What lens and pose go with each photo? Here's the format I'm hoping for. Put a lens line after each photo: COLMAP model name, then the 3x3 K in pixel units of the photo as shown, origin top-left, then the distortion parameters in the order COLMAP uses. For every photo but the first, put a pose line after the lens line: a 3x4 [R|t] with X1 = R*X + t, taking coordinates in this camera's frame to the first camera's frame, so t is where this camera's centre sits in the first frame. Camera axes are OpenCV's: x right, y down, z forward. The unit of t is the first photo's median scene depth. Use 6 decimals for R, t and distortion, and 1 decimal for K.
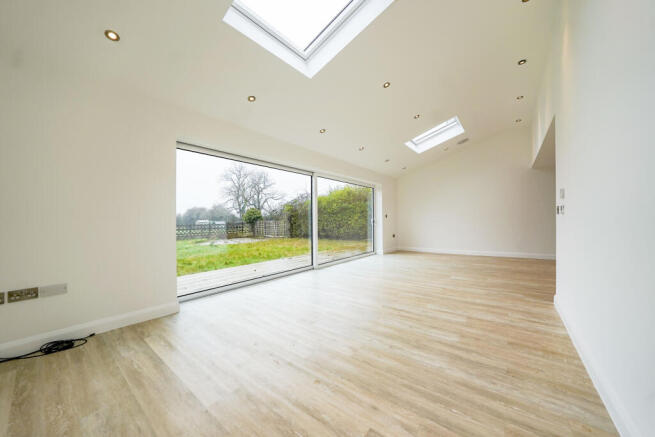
lens RADIAL K [[230.1, 0, 329.7], [0, 230.1, 220.1], [0, 0, 1]] dist [-0.017870, 0.001541]
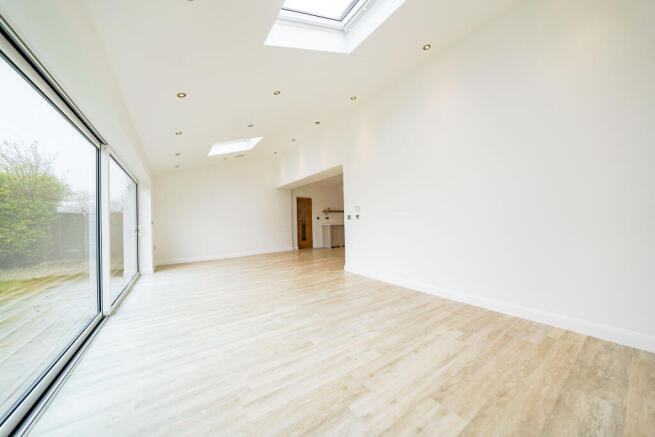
lens RADIAL K [[230.1, 0, 317.2], [0, 230.1, 218.8], [0, 0, 1]] dist [-0.017870, 0.001541]
pose [[0.314554, 0.014322, 0.949132, -0.712742], [0.026162, 0.999376, -0.023751, 0.004456], [-0.948879, 0.032303, 0.313983, 0.560987]]
